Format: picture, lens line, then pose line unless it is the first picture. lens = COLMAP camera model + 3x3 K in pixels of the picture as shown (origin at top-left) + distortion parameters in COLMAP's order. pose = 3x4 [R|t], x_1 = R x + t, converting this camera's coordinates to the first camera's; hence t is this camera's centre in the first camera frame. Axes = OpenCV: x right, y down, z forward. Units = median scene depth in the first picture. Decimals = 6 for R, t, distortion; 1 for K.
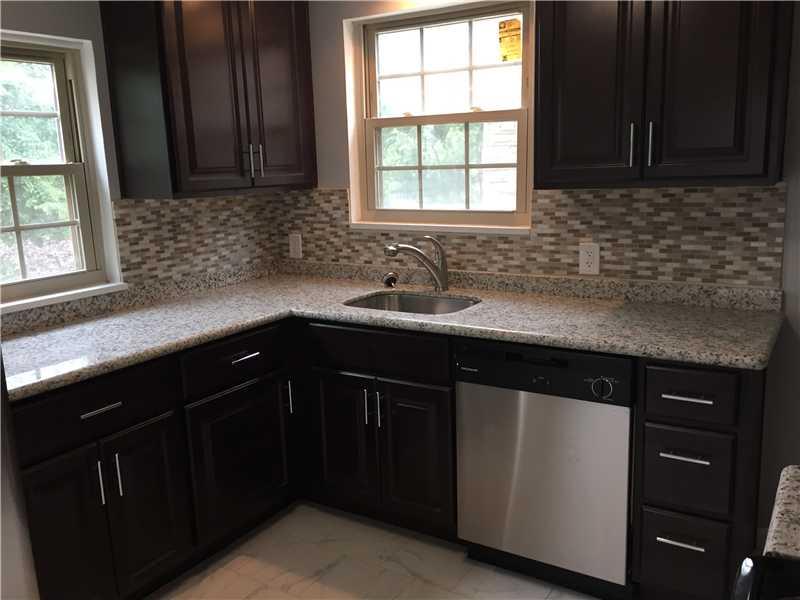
lens RADIAL K [[690.8, 0, 396.4], [0, 690.8, 298.3], [0, 0, 1]] dist [0.103567, -0.144887]
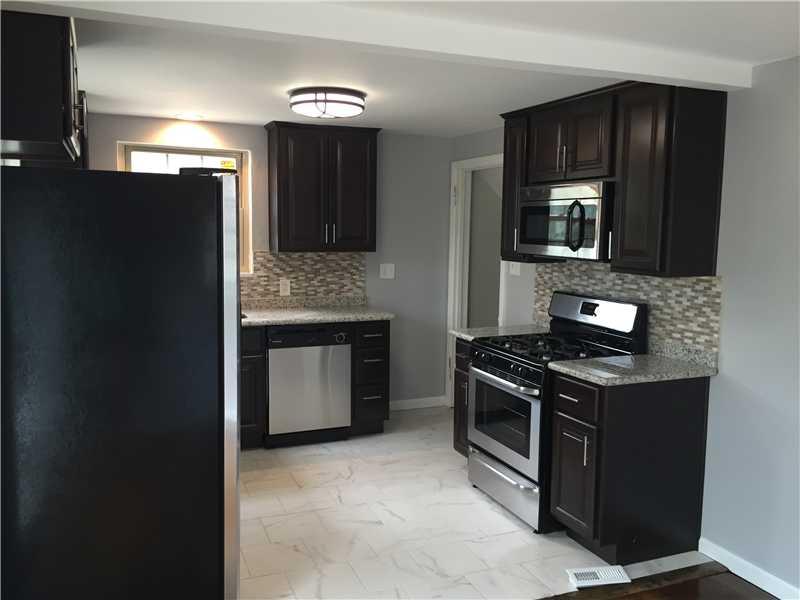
lens RADIAL K [[690.8, 0, 396.4], [0, 690.8, 298.3], [0, 0, 1]] dist [0.103567, -0.144887]
pose [[0.576806, -0.046033, 0.815583, -1.109496], [0.125220, 0.991593, -0.032592, 0.073935], [-0.807227, 0.120927, 0.577721, -0.369031]]
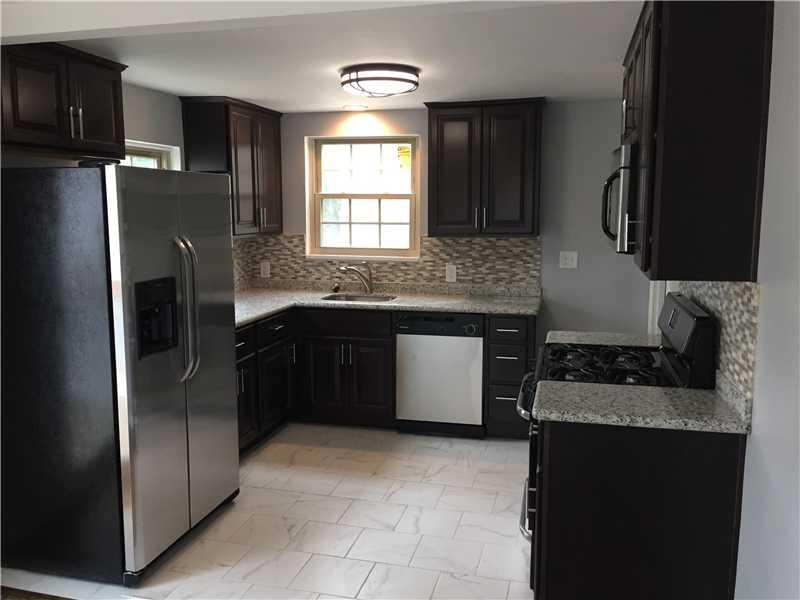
lens RADIAL K [[690.8, 0, 396.4], [0, 690.8, 298.3], [0, 0, 1]] dist [0.103567, -0.144887]
pose [[0.950176, -0.011011, 0.311520, -0.446143], [0.031292, 0.997697, -0.060180, 0.117112], [-0.310140, 0.066930, 0.948332, -0.730350]]
